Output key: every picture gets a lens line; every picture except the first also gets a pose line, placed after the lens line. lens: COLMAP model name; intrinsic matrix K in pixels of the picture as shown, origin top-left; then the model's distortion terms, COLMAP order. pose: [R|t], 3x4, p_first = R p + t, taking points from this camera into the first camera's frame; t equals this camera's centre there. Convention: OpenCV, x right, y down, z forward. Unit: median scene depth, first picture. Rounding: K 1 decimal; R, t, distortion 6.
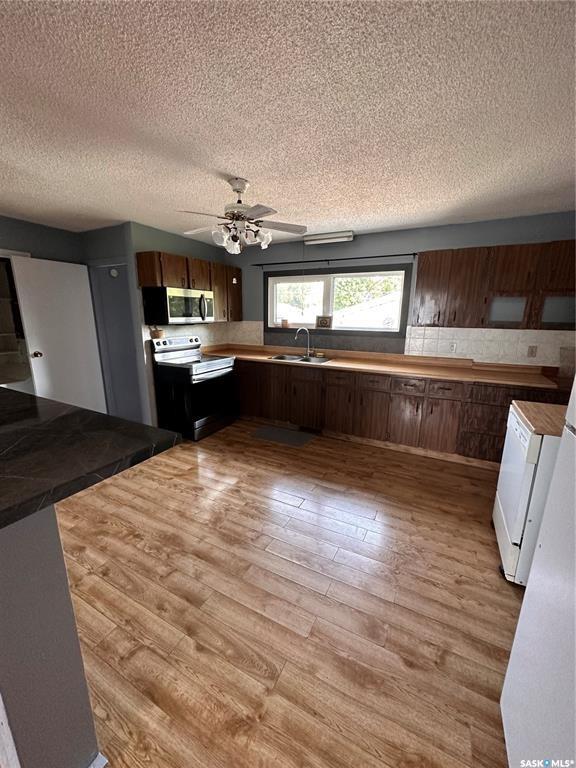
lens RADIAL K [[305.3, 0, 286.9], [0, 305.3, 385.0], [0, 0, 1]] dist [-0.007009, 0.000561]
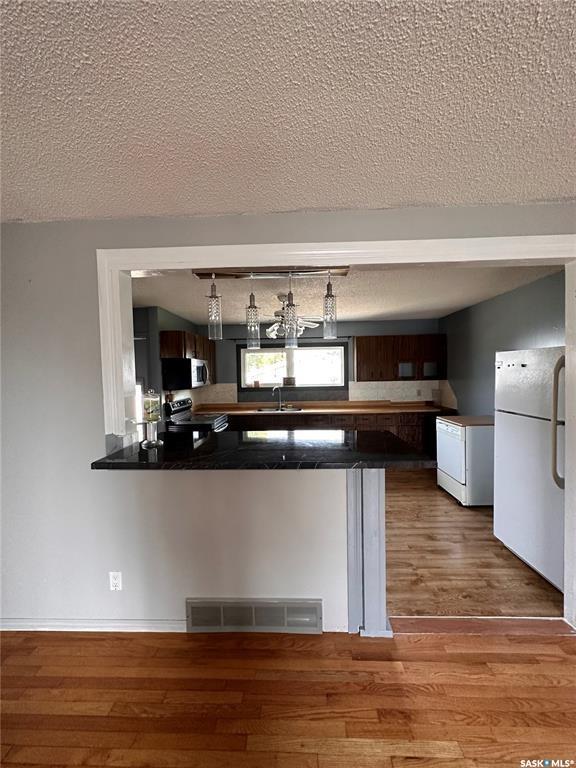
lens RADIAL K [[305.3, 0, 286.2], [0, 305.3, 387.2], [0, 0, 1]] dist [-0.007009, 0.000561]
pose [[0.902864, -0.048637, 0.427167, -0.619774], [0.126145, 0.979818, -0.155061, 0.031249], [-0.411005, 0.193884, 0.890777, -0.238887]]
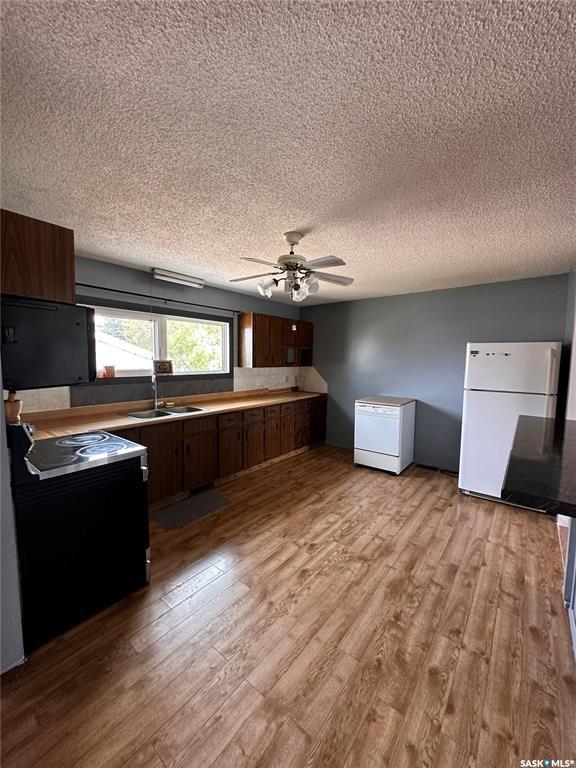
lens RADIAL K [[305.3, 0, 288.4], [0, 305.3, 384.2], [0, 0, 1]] dist [-0.007009, 0.000561]
pose [[0.190226, -0.090633, 0.977548, -0.889192], [0.215915, 0.975212, 0.048401, -0.167576], [-0.957703, 0.201861, 0.205080, 0.661067]]
